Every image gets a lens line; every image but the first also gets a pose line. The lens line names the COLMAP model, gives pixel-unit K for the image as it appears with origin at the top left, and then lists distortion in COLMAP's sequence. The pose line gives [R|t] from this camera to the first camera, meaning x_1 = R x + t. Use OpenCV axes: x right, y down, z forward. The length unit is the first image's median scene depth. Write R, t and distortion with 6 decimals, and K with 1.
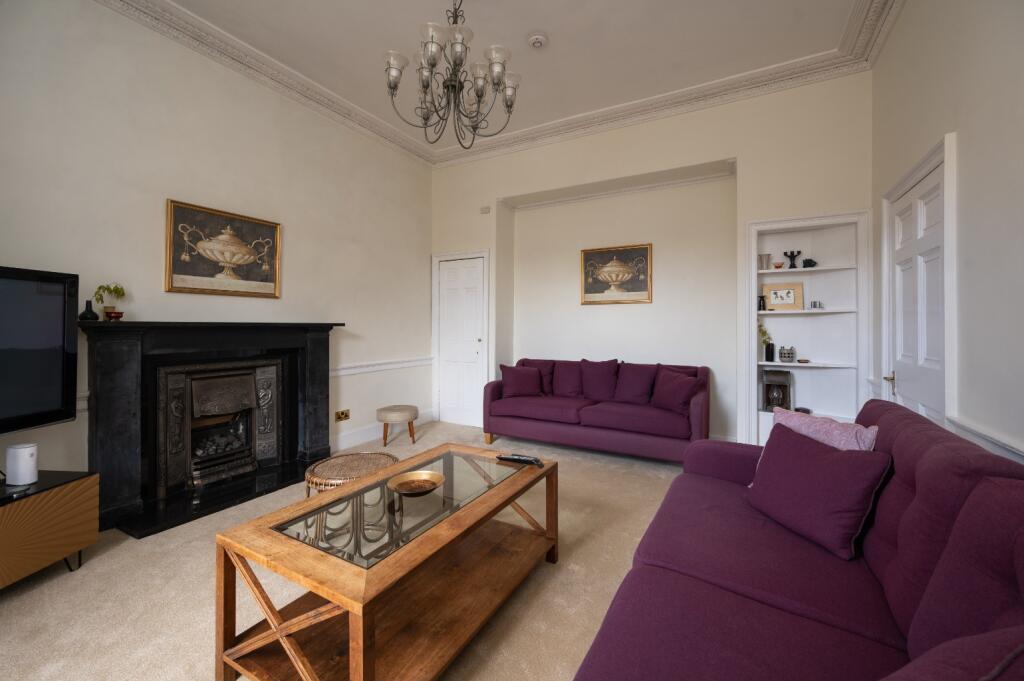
lens RADIAL K [[416.0, 0, 512.6], [0, 416.0, 325.4], [0, 0, 1]] dist [-0.000065, -0.000029]
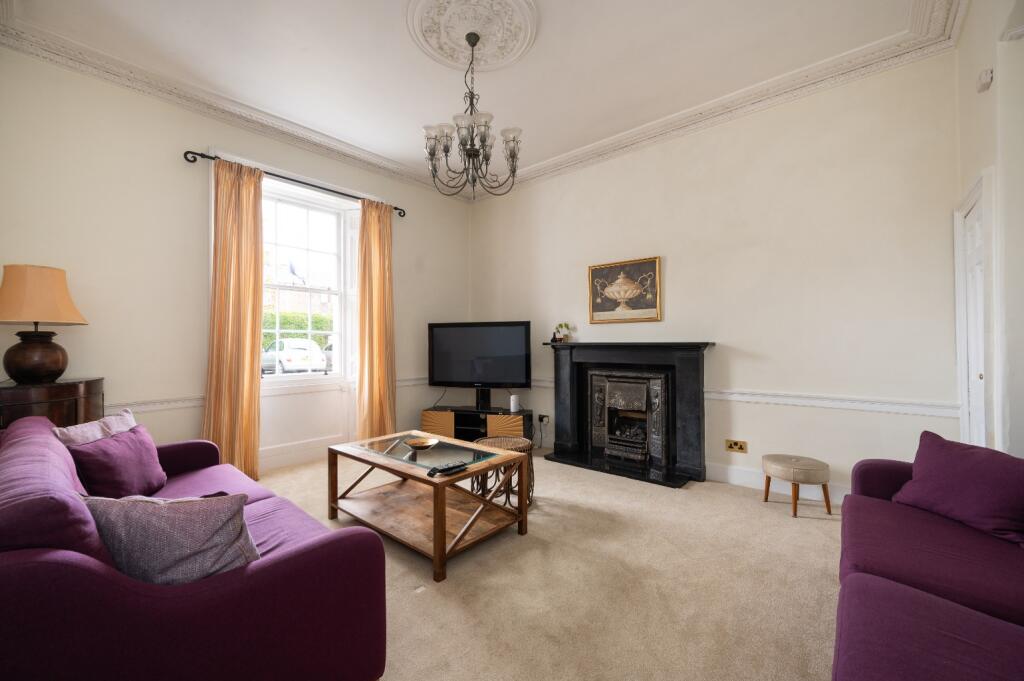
lens RADIAL K [[413.3, 0, 511.6], [0, 413.3, 336.3], [0, 0, 1]] dist [0.000003, -0.000009]
pose [[-0.197679, -0.012594, -0.980186, 0.706825], [0.007883, 0.999865, -0.014437, -0.010836], [0.980235, -0.010581, -0.197553, 0.901252]]
